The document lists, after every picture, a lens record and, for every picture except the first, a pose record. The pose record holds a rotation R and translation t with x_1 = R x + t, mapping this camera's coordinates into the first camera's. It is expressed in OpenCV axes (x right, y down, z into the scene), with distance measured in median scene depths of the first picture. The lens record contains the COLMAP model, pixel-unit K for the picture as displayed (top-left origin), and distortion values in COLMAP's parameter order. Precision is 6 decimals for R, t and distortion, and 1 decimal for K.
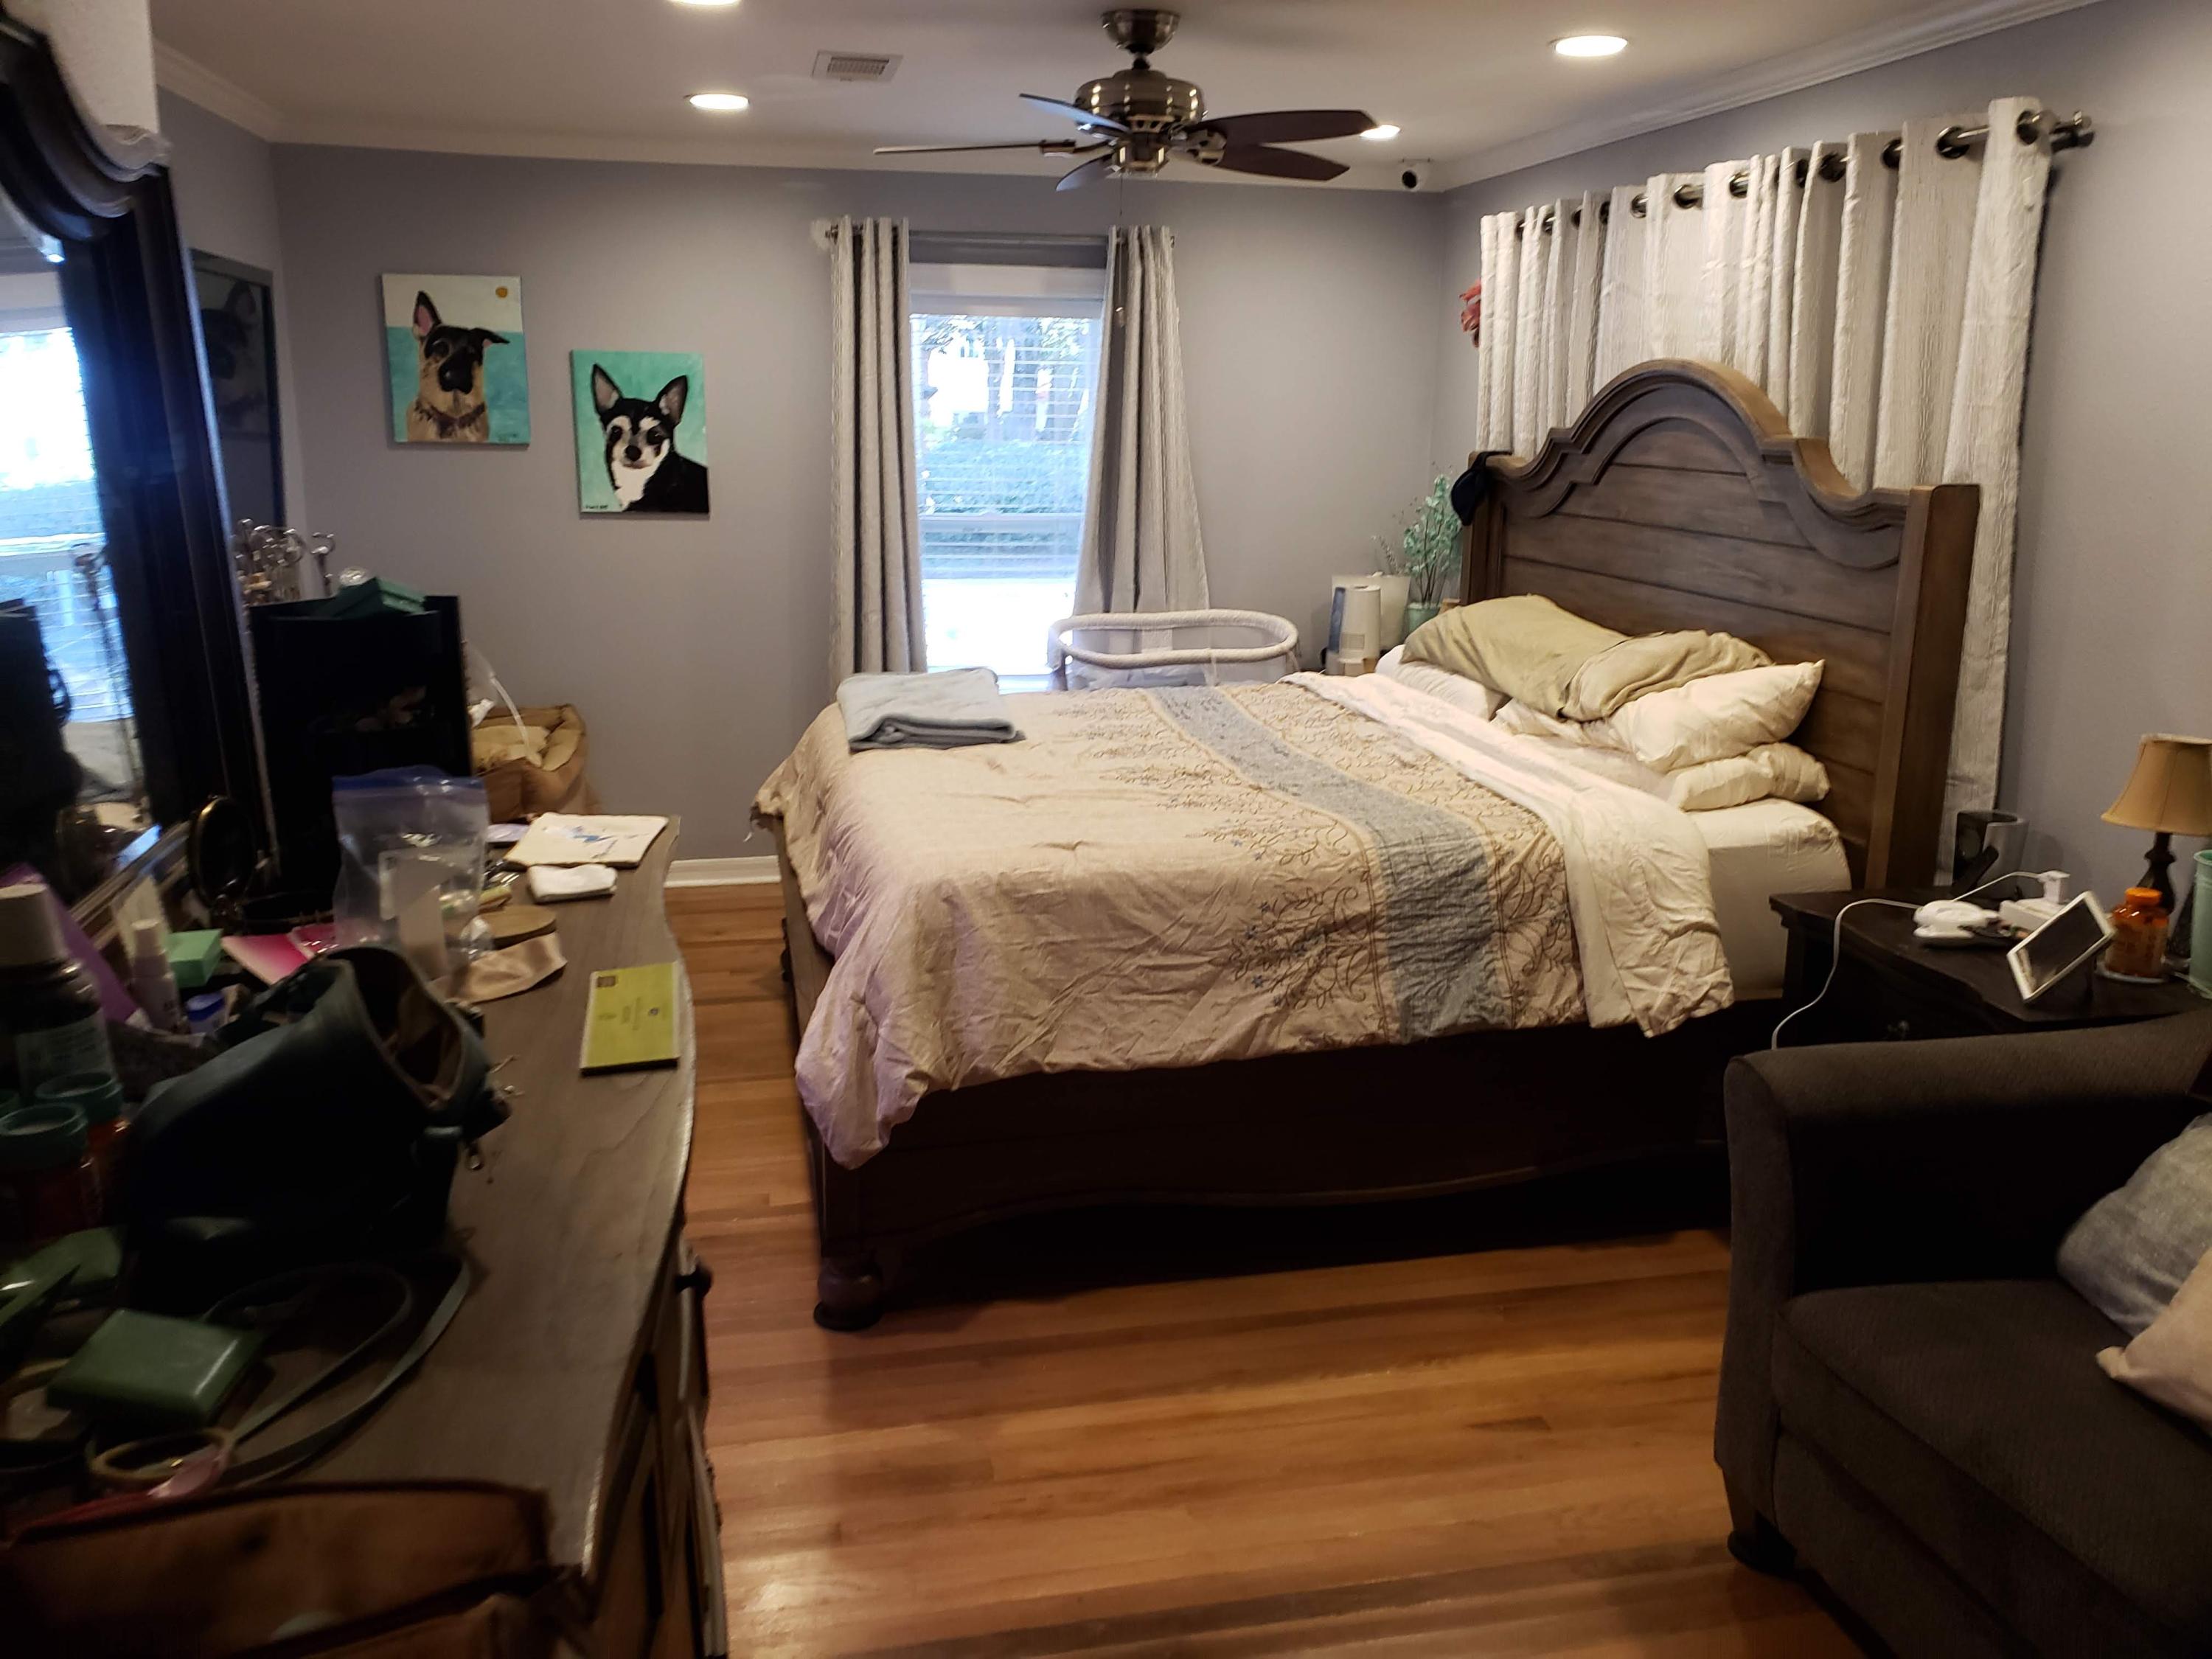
lens RADIAL K [[1732.8, 0, 1113.4], [0, 1732.8, 796.5], [0, 0, 1]] dist [0.127127, -0.313720]
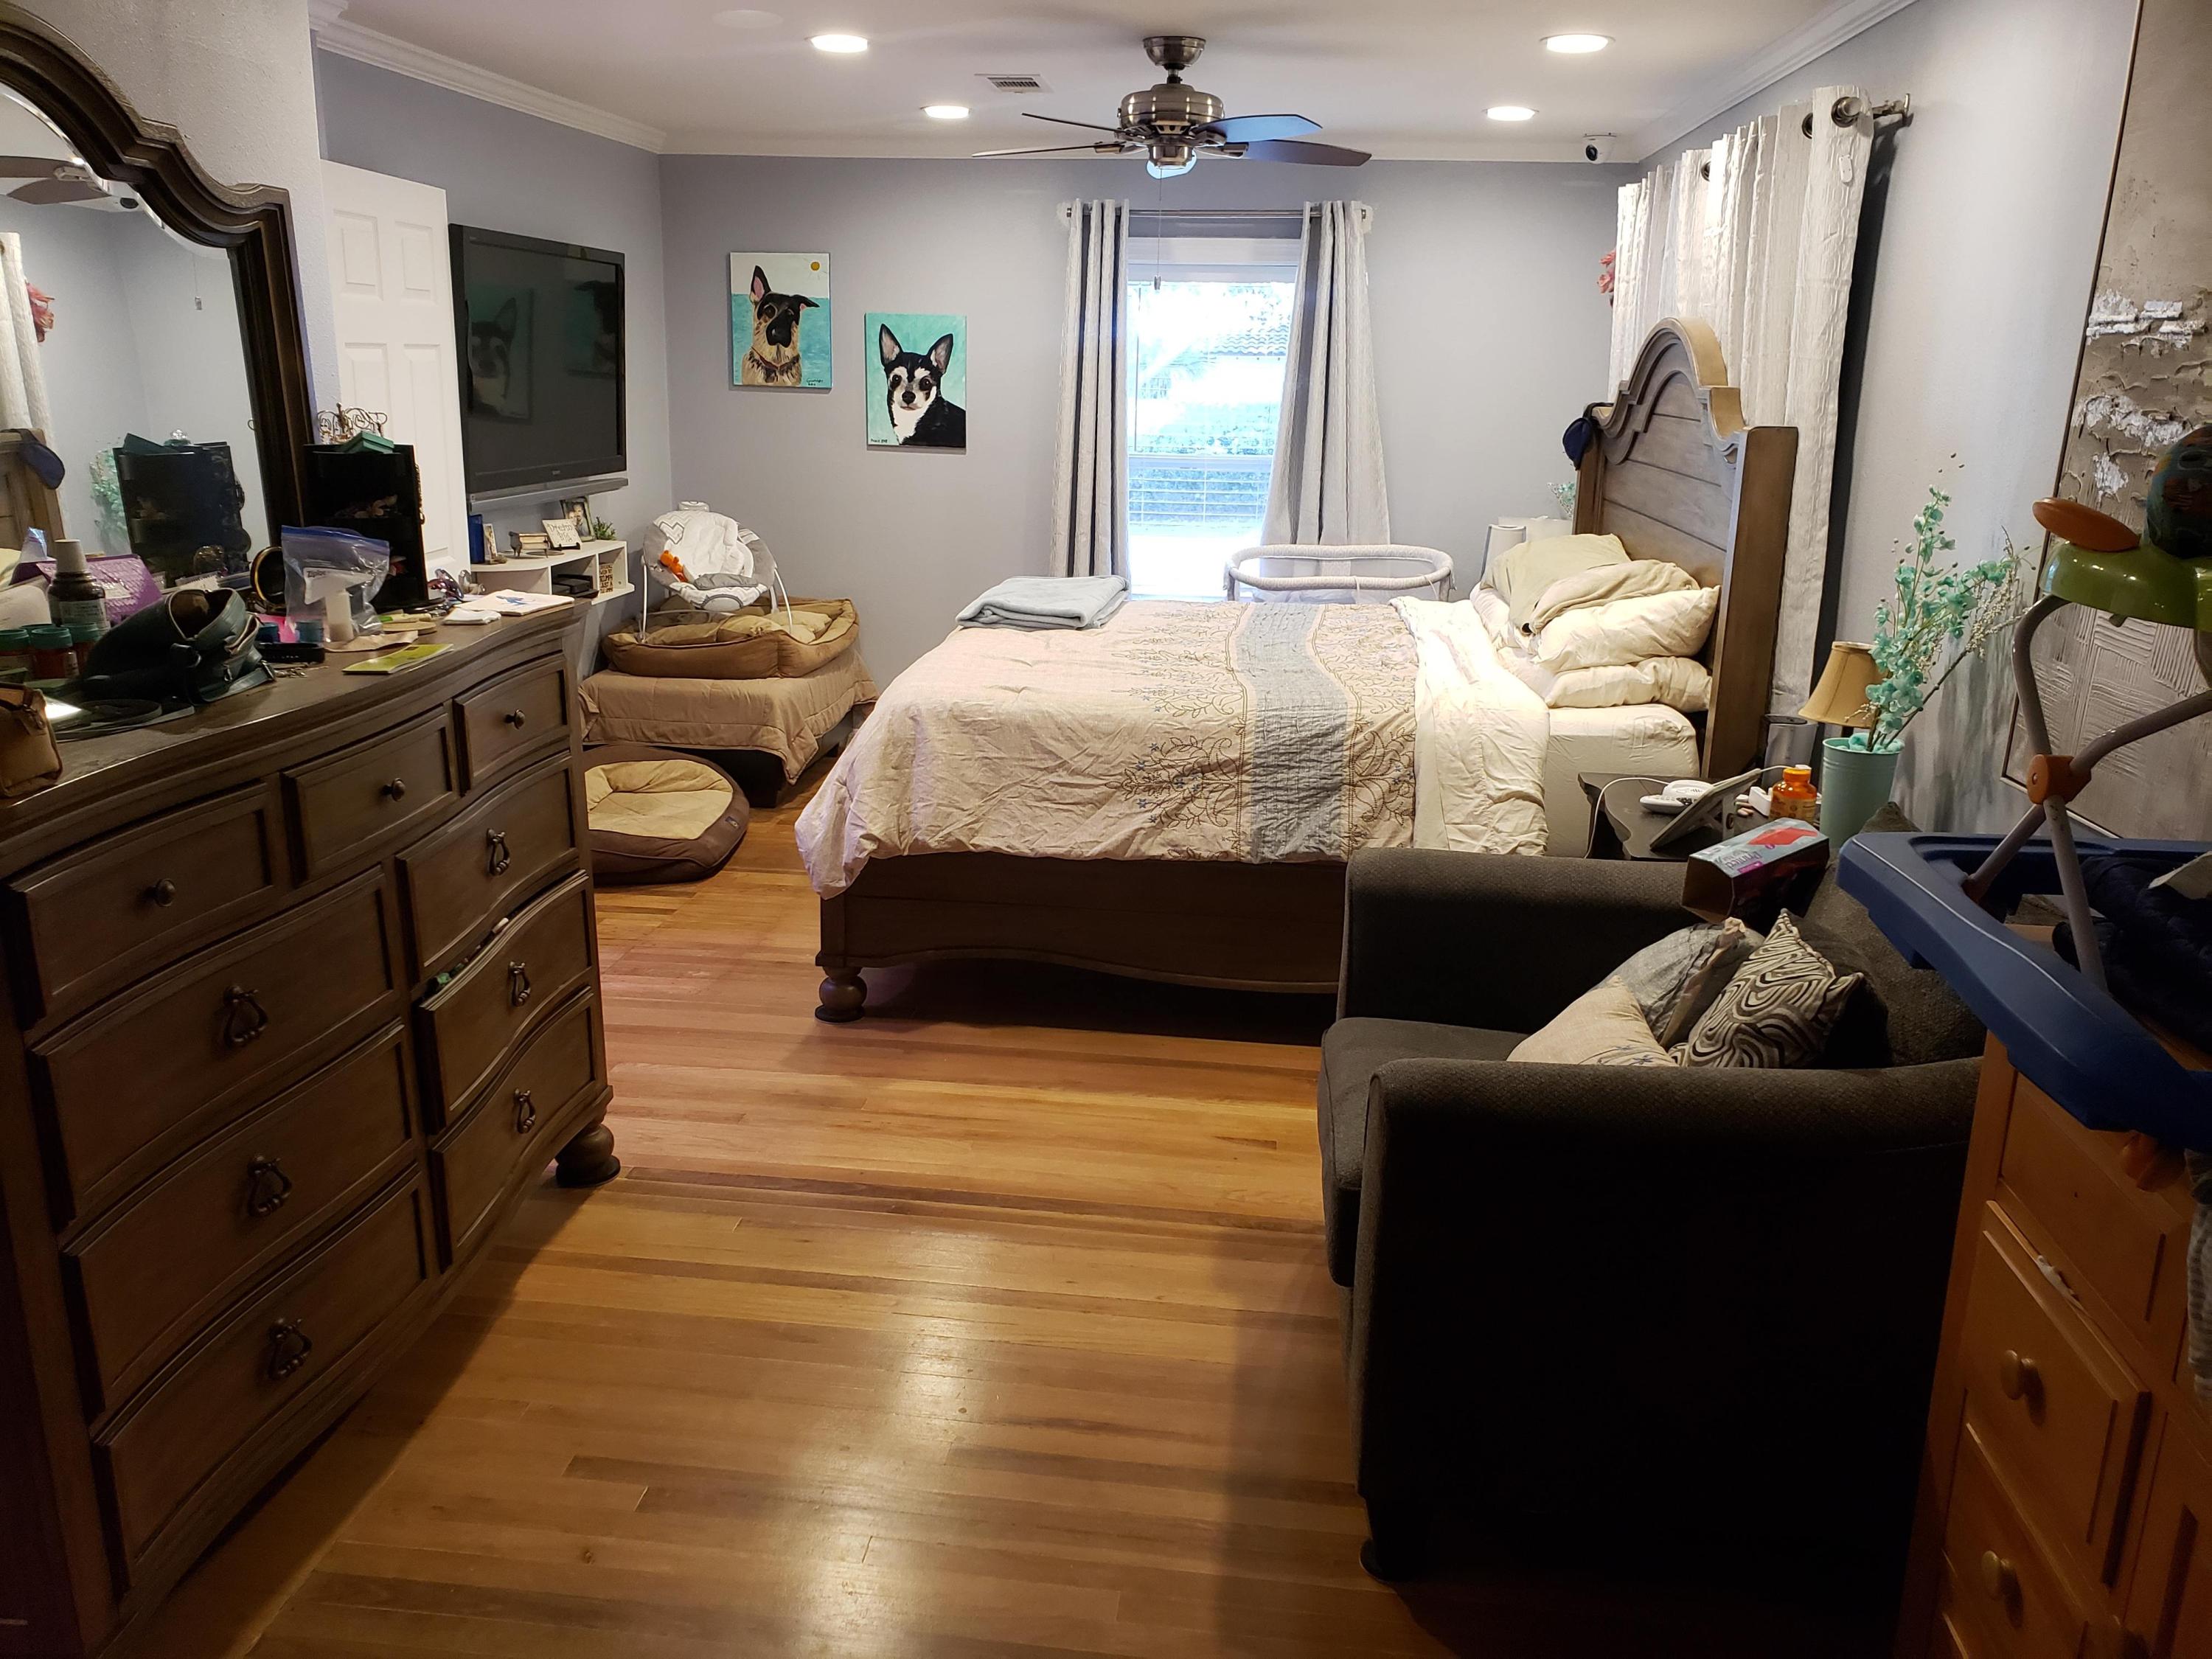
lens RADIAL K [[1764.8, 0, 1099.6], [0, 1764.8, 822.3], [0, 0, 1]] dist [0.087862, -0.133660]
pose [[0.944529, 0.089985, -0.315861, 0.449819], [-0.080743, 0.995839, 0.042253, 0.064778], [0.318349, -0.014406, 0.947864, -0.246360]]
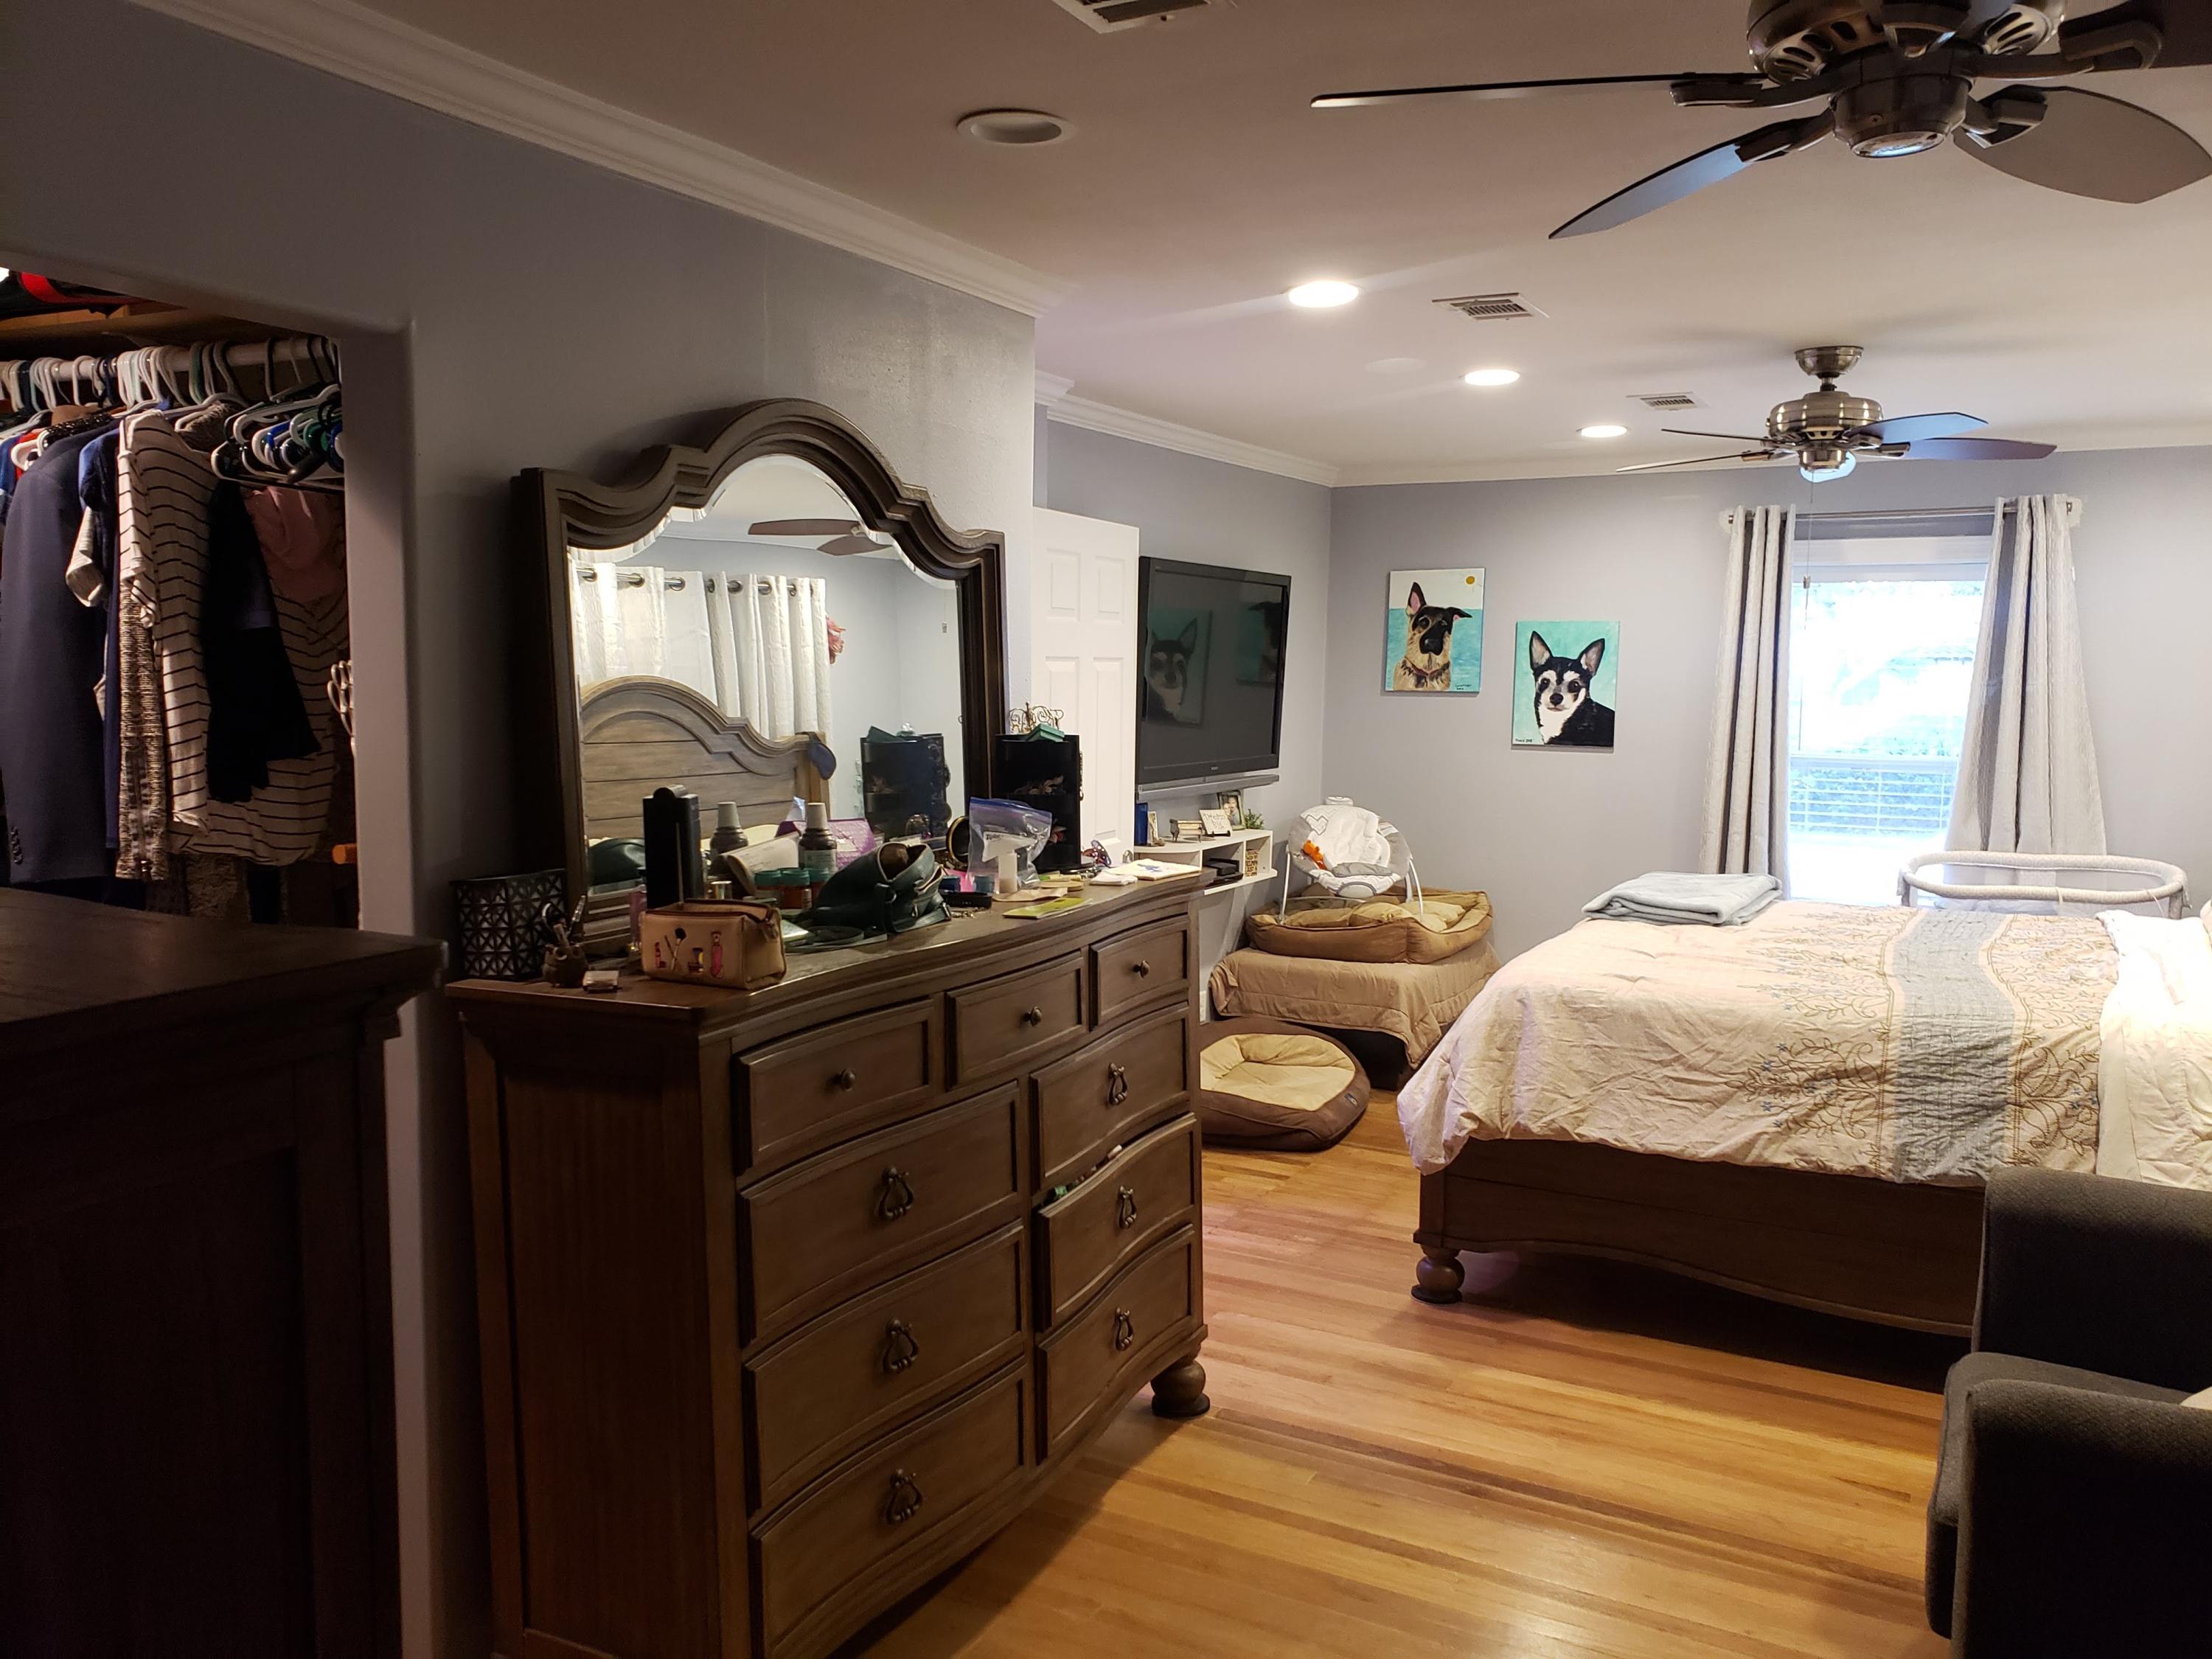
lens RADIAL K [[1765.5, 0, 1037.3], [0, 1765.5, 828.0], [0, 0, 1]] dist [0.075079, -0.123527]
pose [[0.736774, 0.055546, -0.673853, 0.518686], [-0.146200, 0.986130, -0.078565, 0.083498], [0.660143, 0.156402, 0.734676, -0.285214]]
